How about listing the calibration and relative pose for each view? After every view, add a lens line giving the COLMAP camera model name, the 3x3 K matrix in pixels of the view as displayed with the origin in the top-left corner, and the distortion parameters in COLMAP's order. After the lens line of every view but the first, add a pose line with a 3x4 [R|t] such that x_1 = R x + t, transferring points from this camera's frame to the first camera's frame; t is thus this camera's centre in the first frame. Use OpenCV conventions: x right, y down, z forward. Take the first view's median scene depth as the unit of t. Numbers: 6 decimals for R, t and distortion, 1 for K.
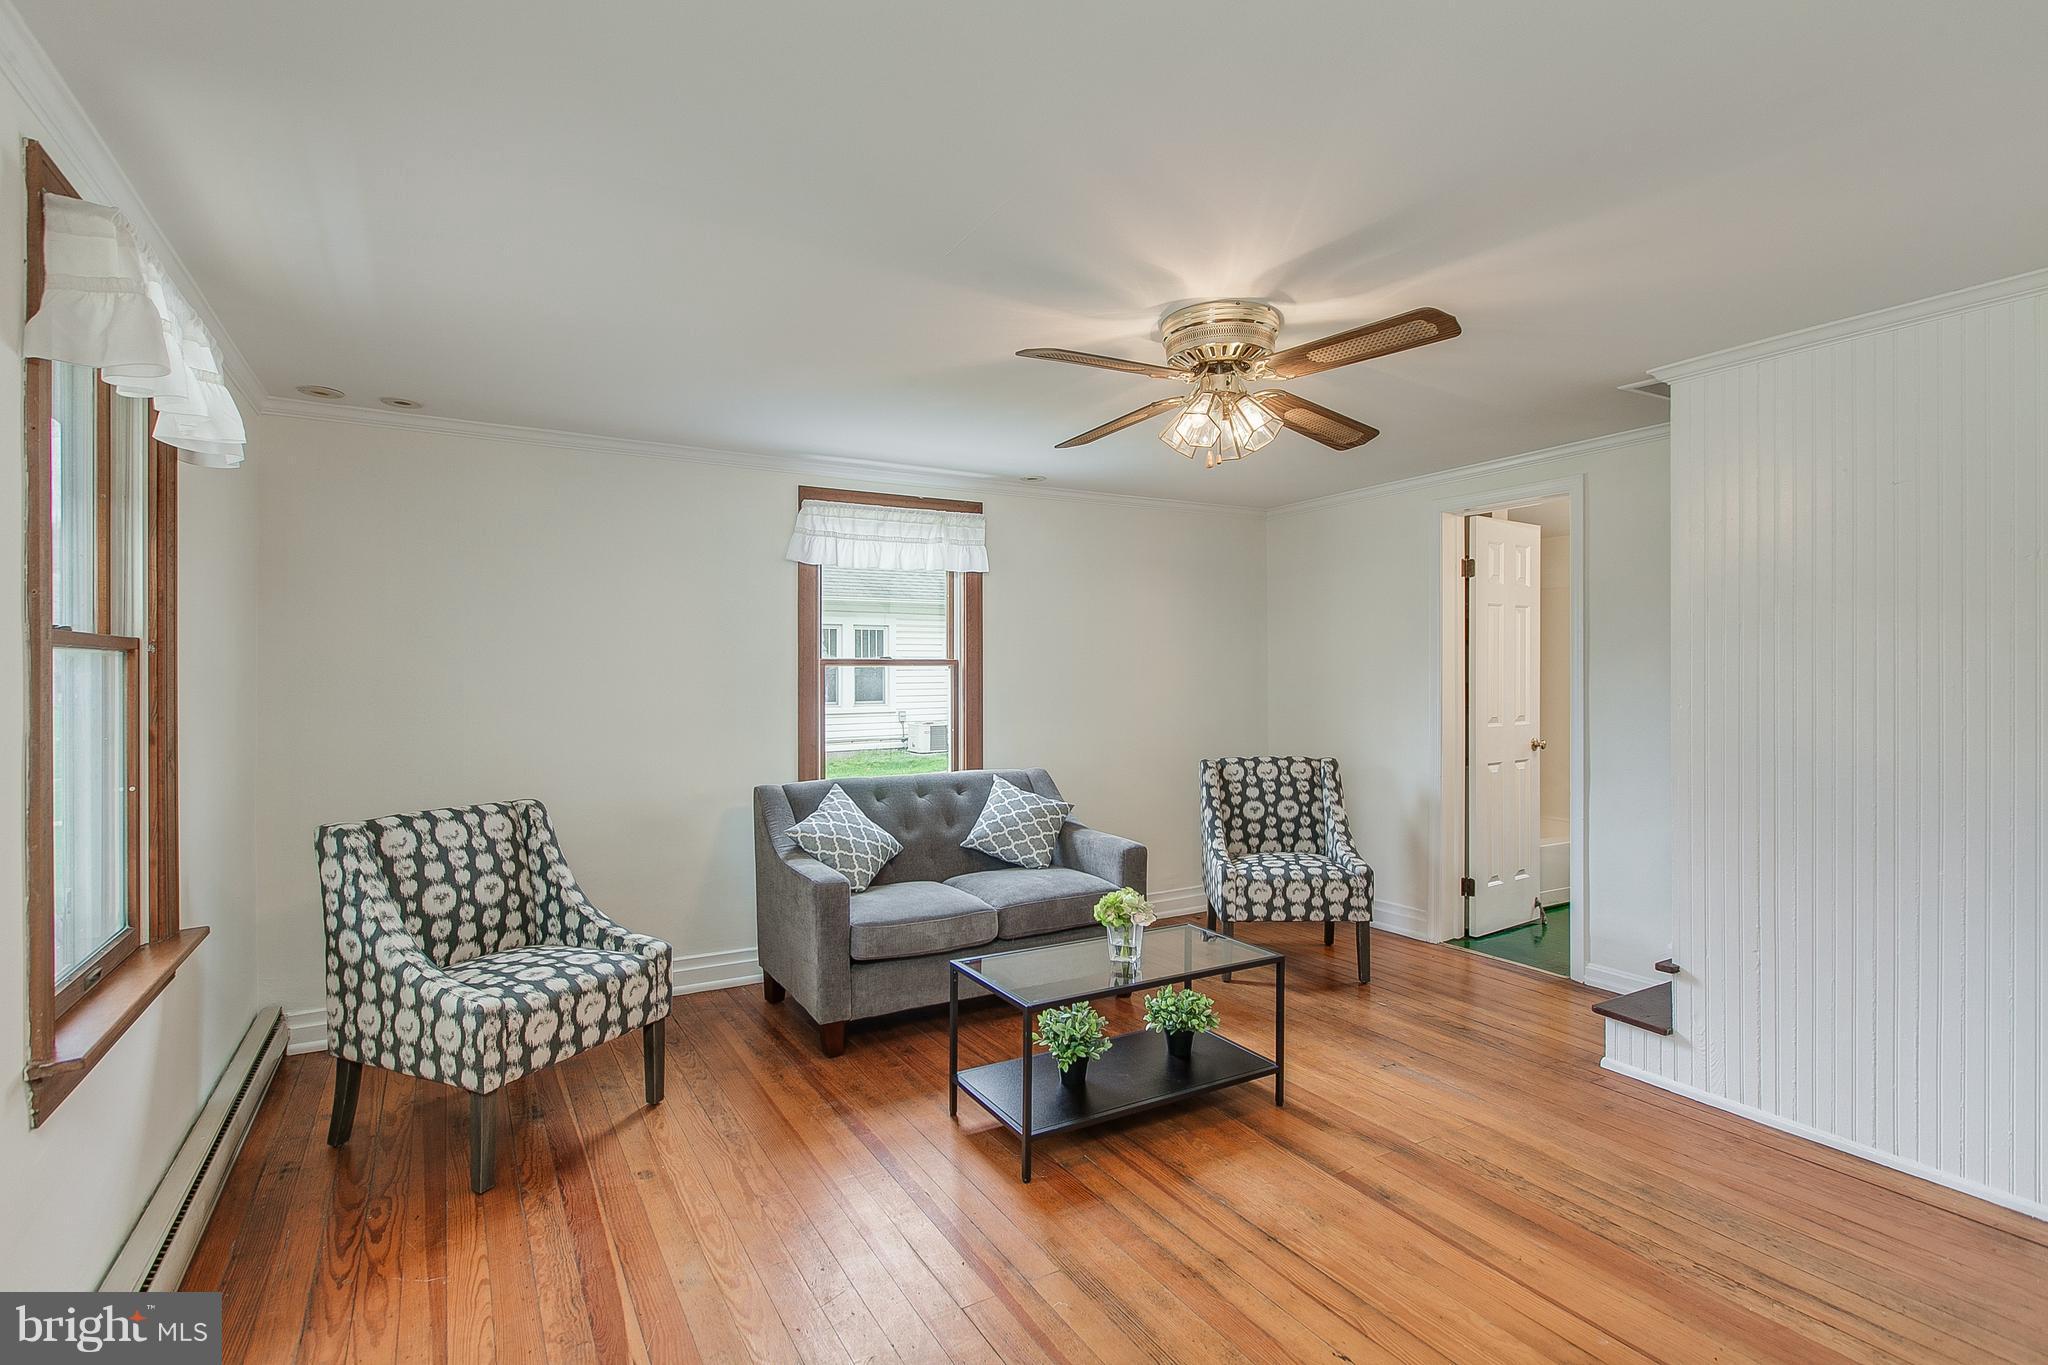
lens RADIAL K [[953.3, 0, 1029.0], [0, 953.3, 677.8], [0, 0, 1]] dist [0.004874, 0.000364]
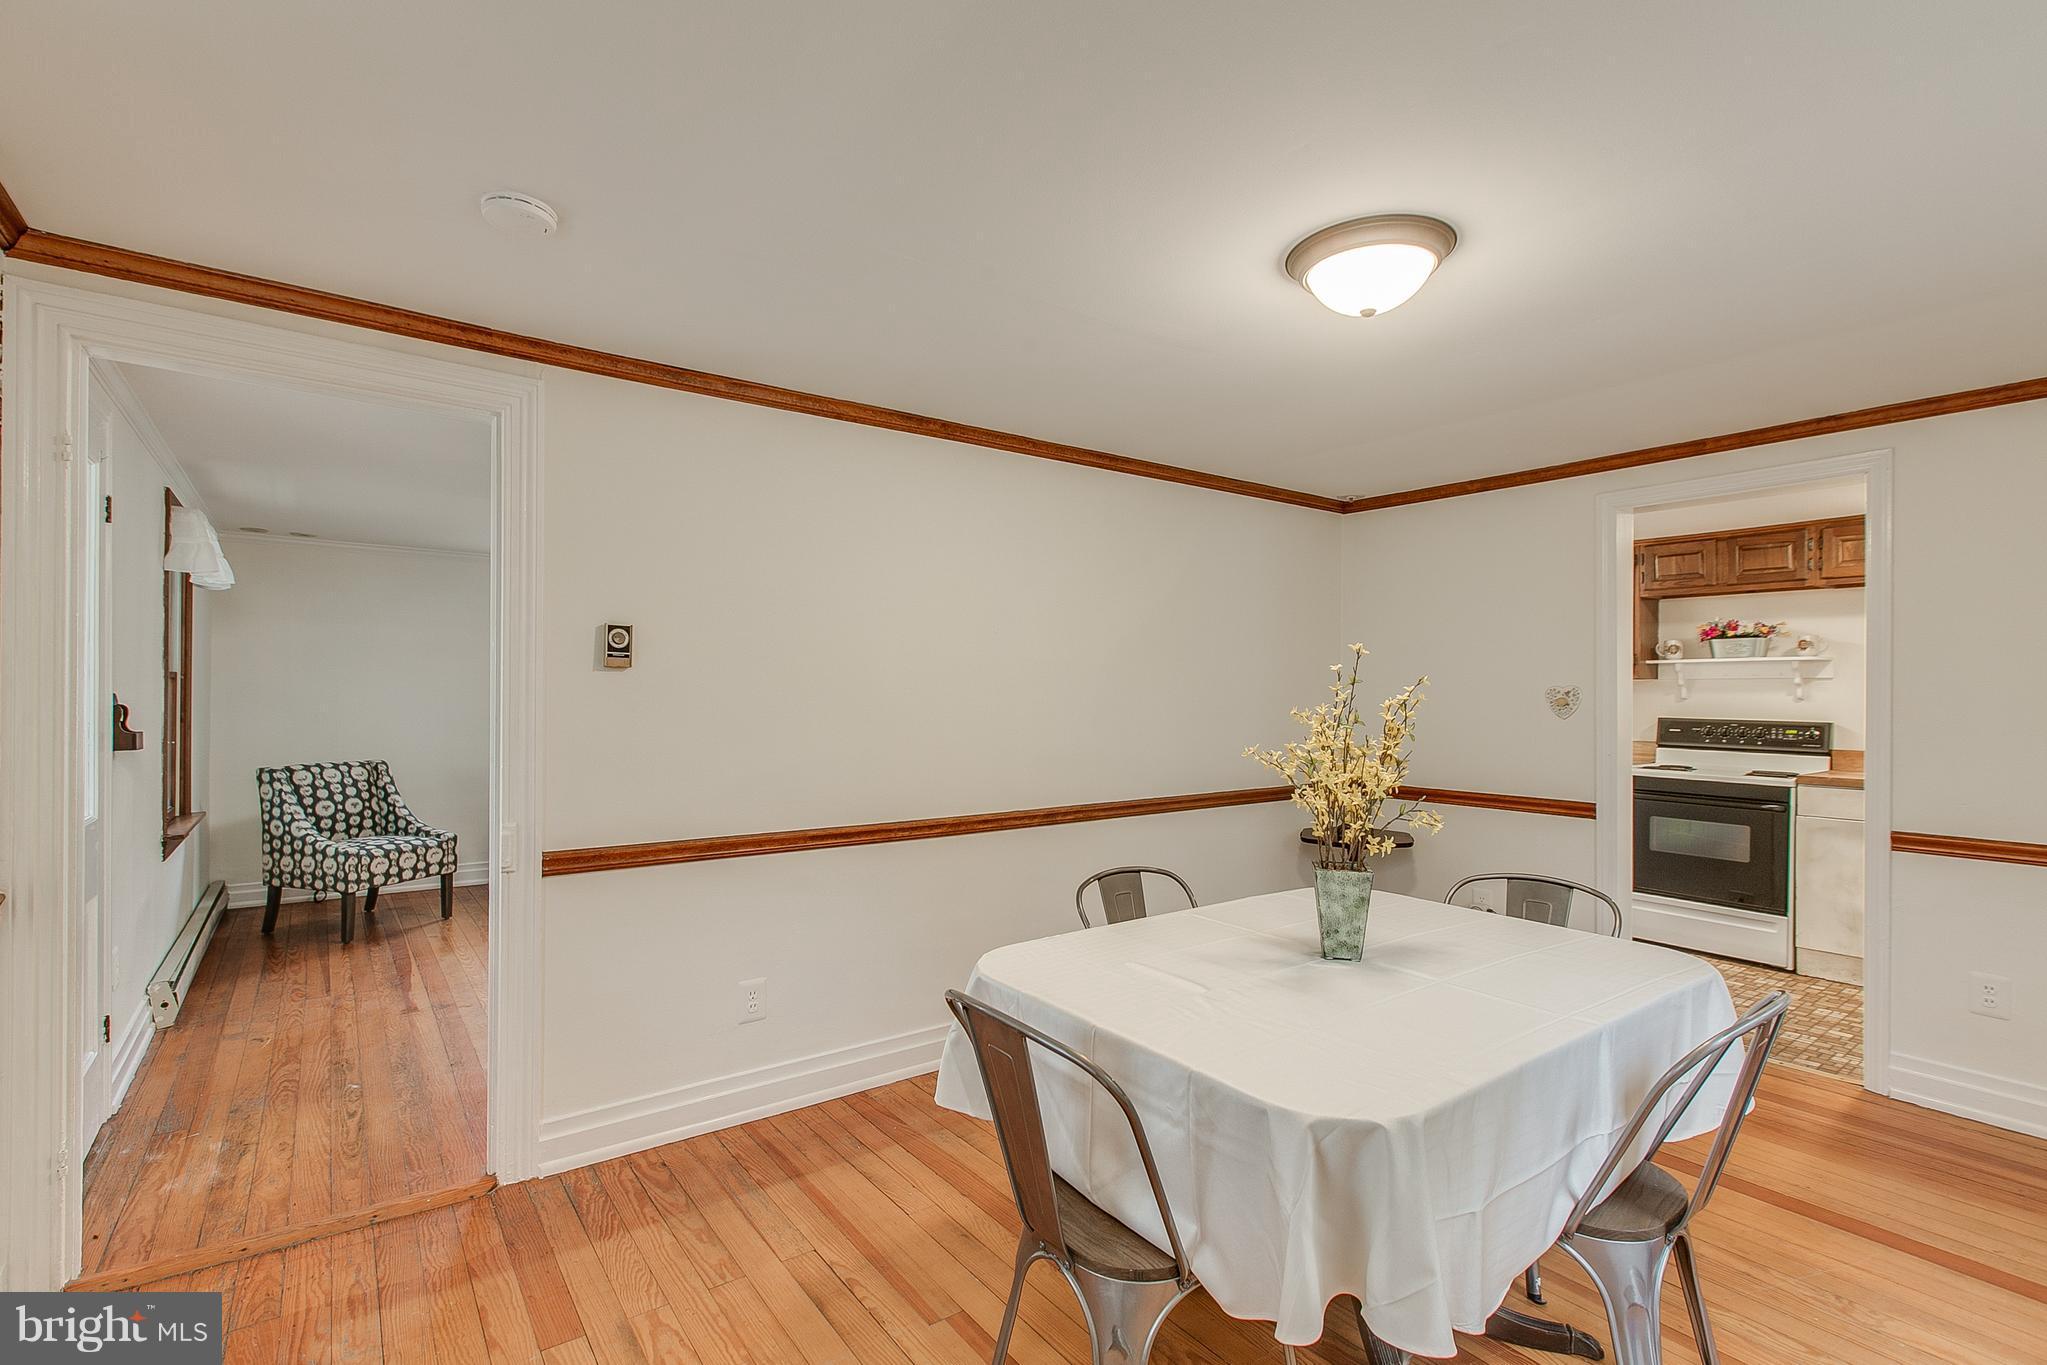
lens RADIAL K [[904.7, 0, 1031.3], [0, 904.7, 693.0], [0, 0, 1]] dist [0.002919, -0.000263]
pose [[0.993186, 0.007128, 0.116321, 0.607411], [-0.006158, 0.999943, -0.008697, 0.008218], [-0.116377, 0.007922, 0.993174, -1.024059]]
